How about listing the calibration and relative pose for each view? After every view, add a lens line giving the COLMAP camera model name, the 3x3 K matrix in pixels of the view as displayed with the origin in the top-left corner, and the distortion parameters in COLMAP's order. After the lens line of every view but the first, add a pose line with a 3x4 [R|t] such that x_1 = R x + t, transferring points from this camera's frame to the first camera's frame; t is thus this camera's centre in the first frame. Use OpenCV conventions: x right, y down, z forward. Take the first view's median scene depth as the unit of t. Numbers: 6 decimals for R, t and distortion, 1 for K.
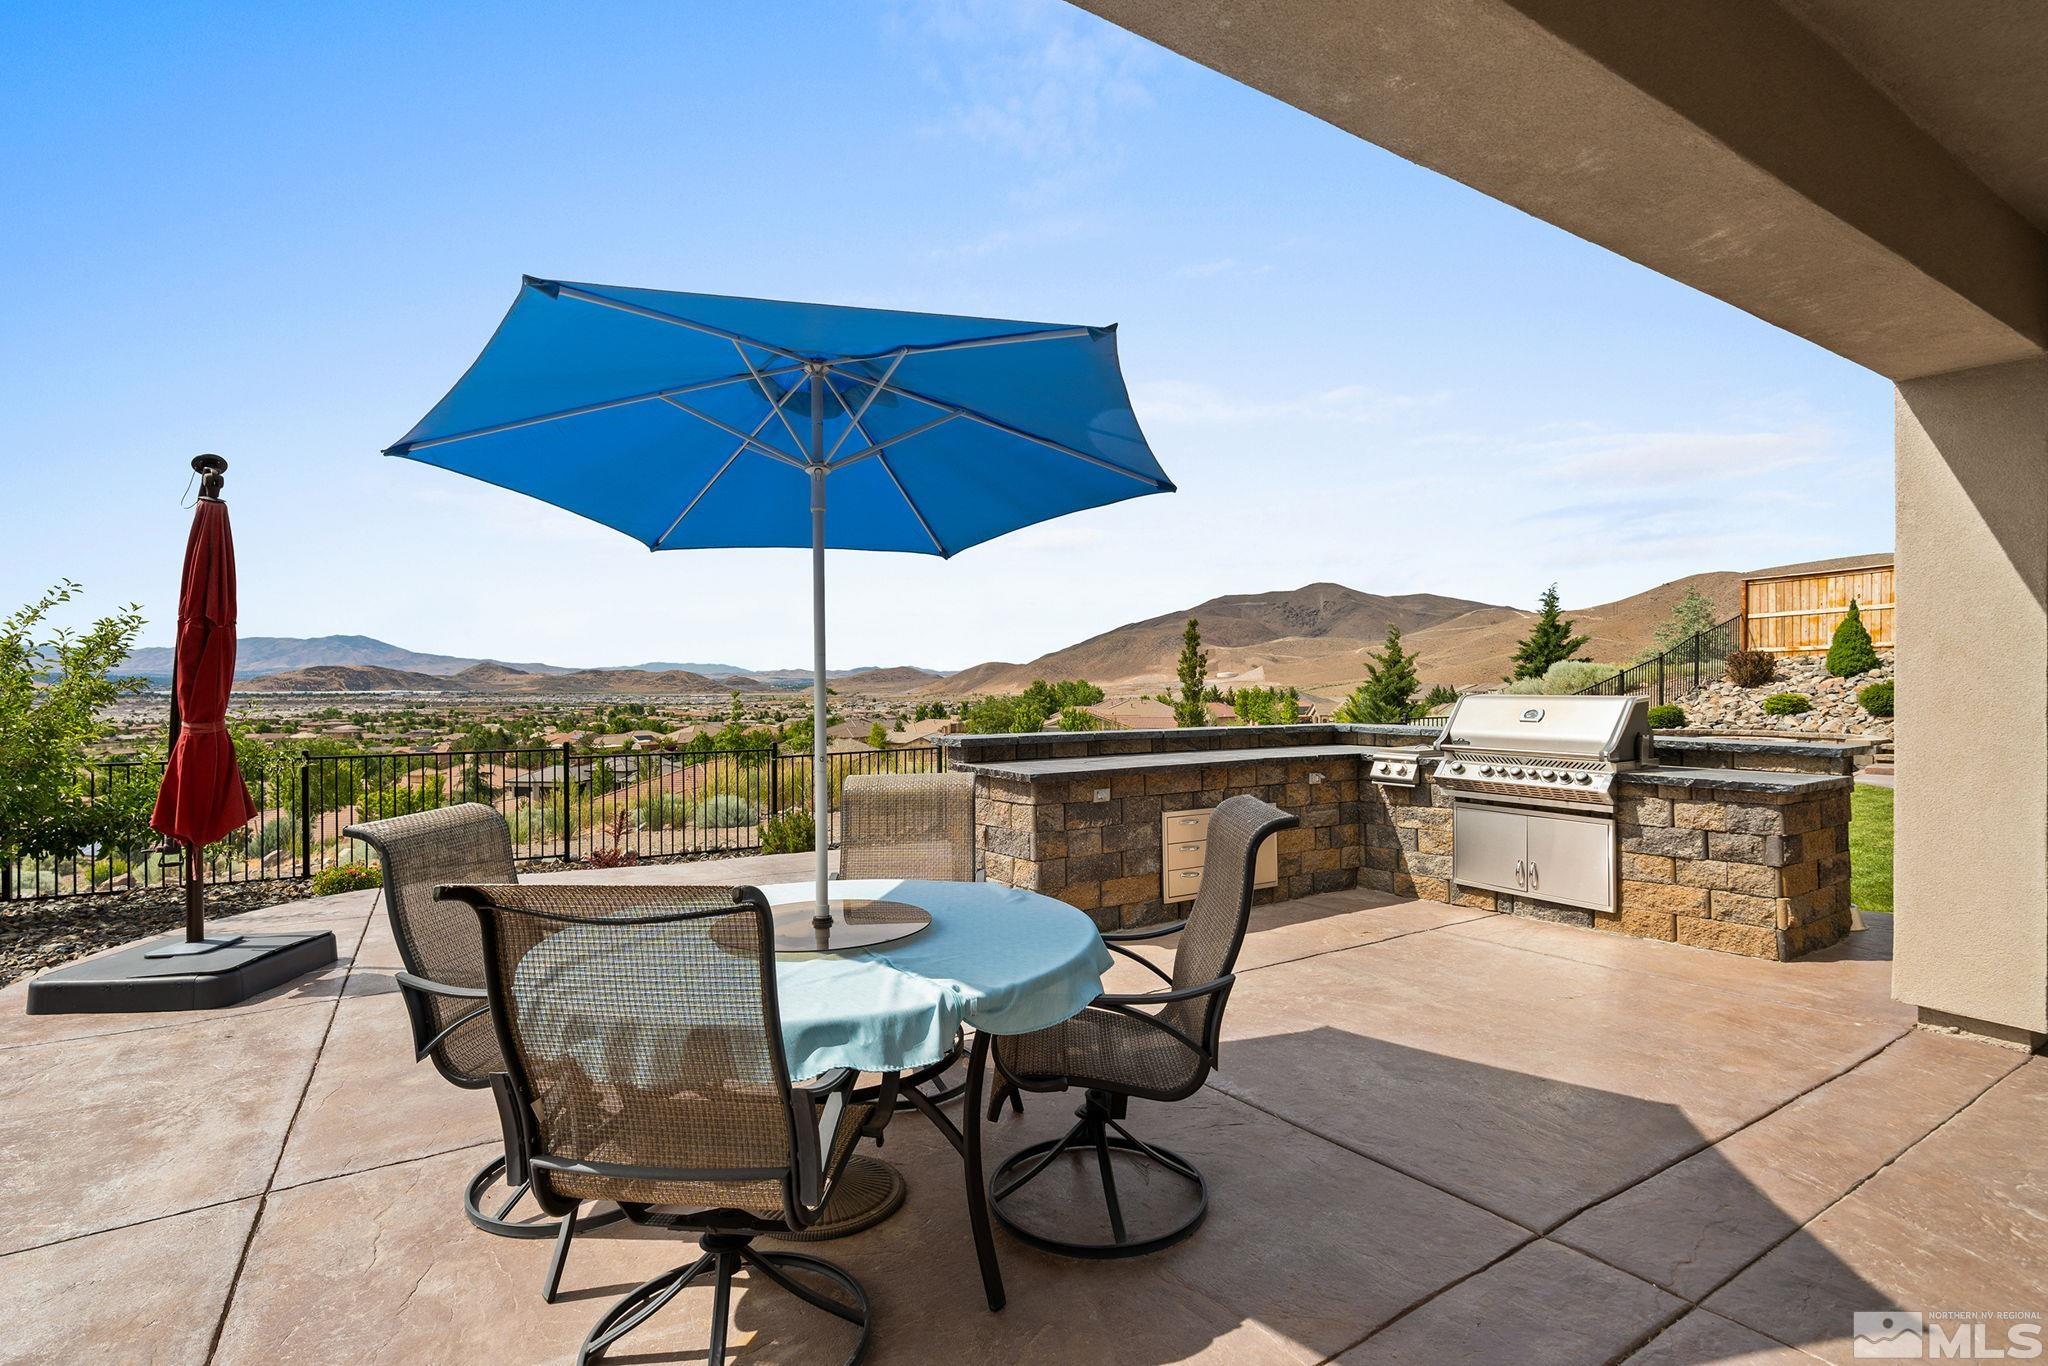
lens RADIAL K [[943.2, 0, 1024.0], [0, 943.2, 683.0], [0, 0, 1]] dist [-0.004702, -0.000048]
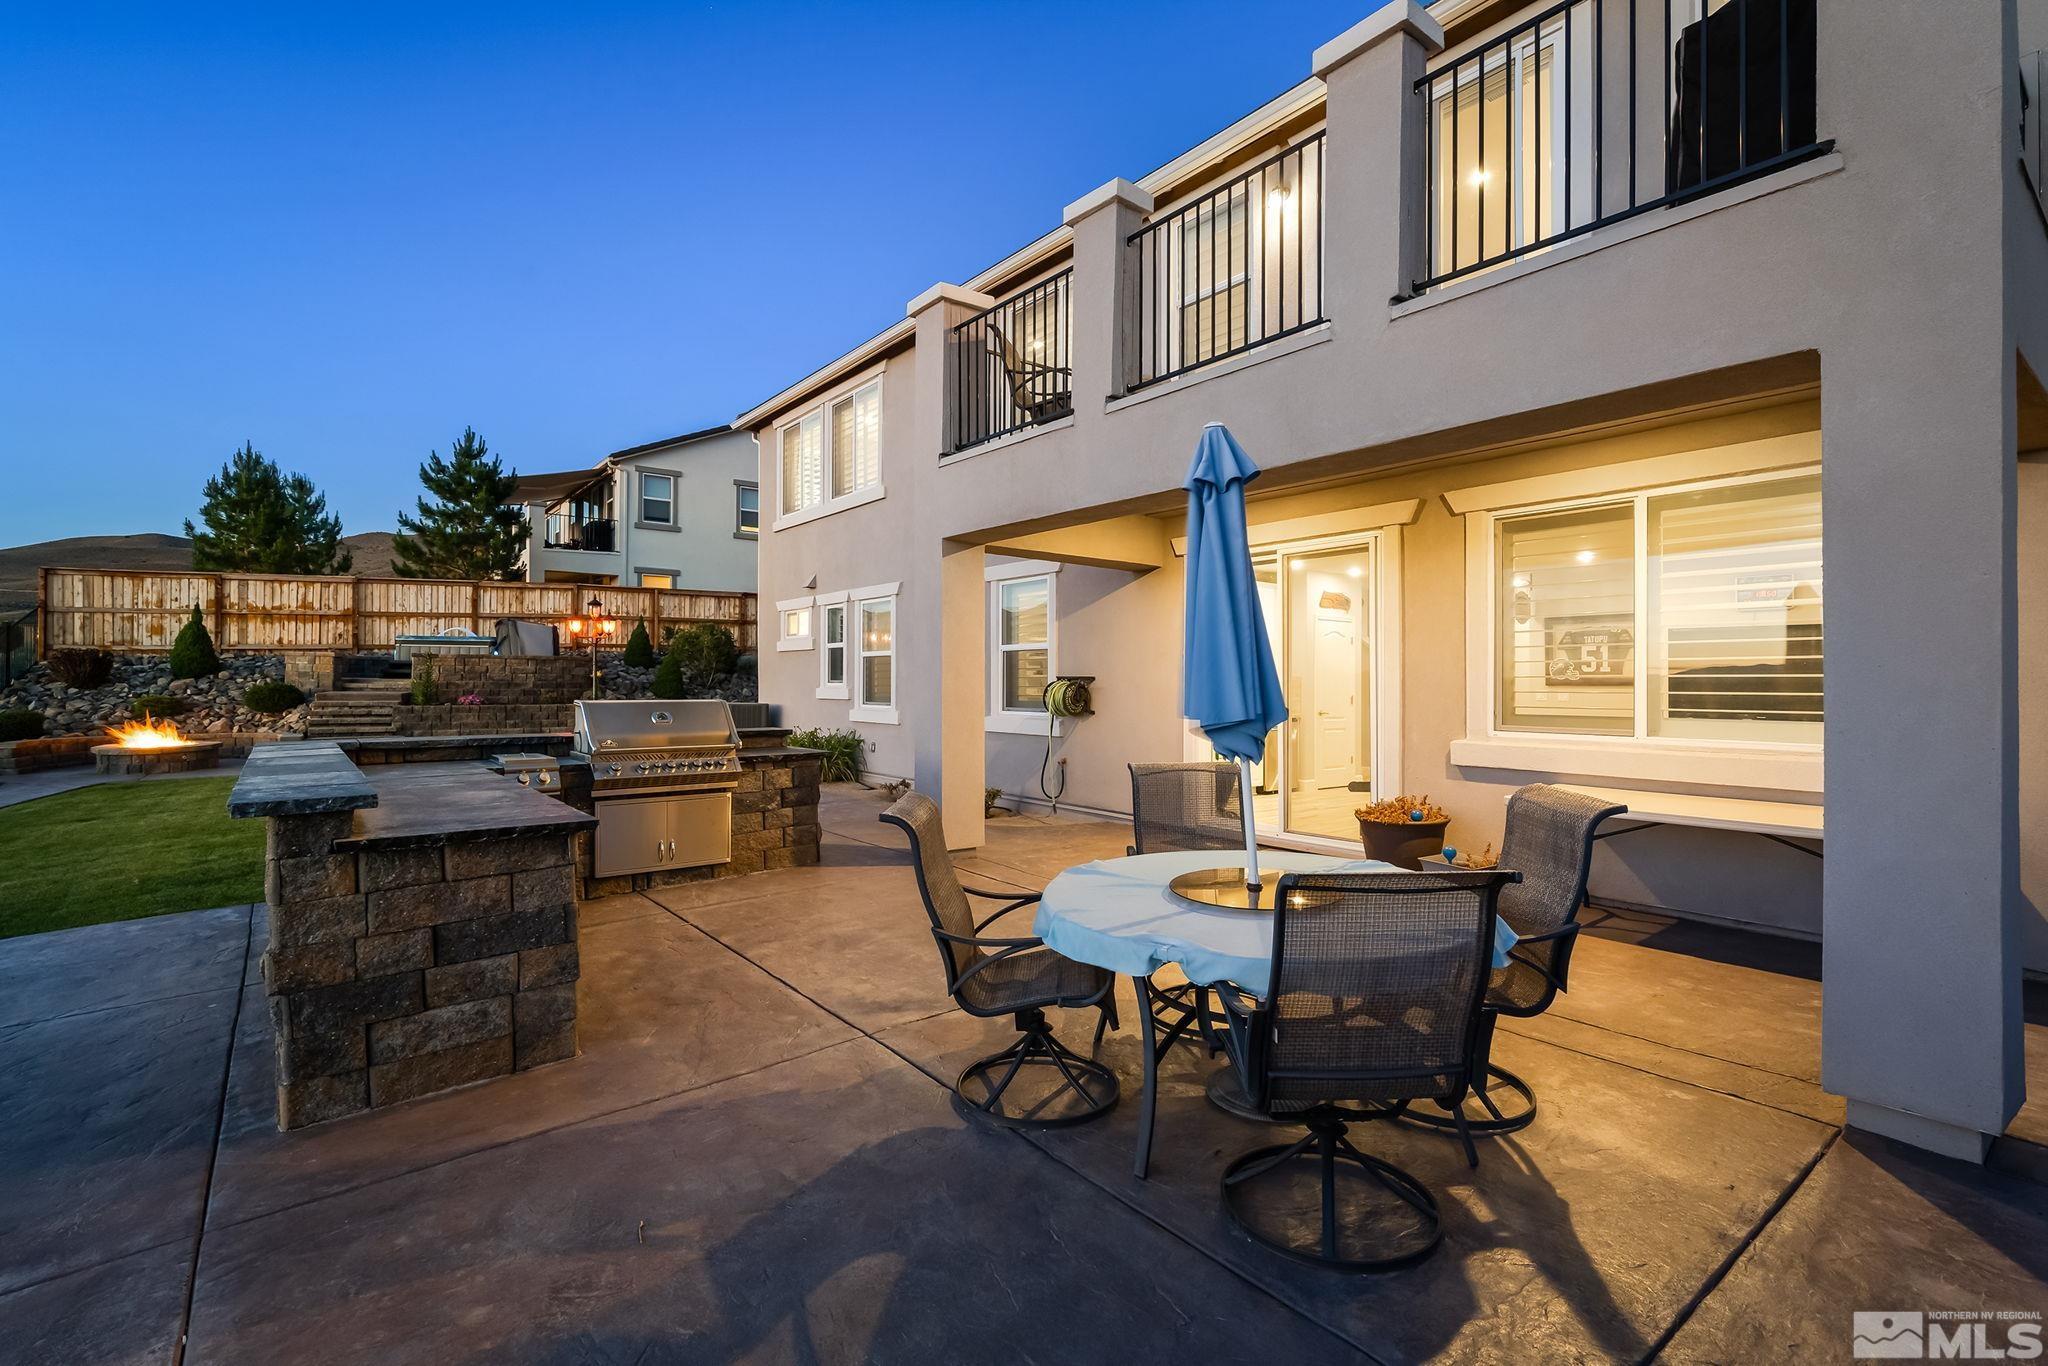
lens RADIAL K [[943.2, 0, 1024.0], [0, 943.2, 683.0], [0, 0, 1]] dist [-0.004702, -0.000048]
pose [[-0.103820, -0.002076, 0.994594, -0.289990], [0.000114, 0.999998, 0.002099, -0.004062], [-0.994596, 0.000331, -0.103819, 0.287514]]
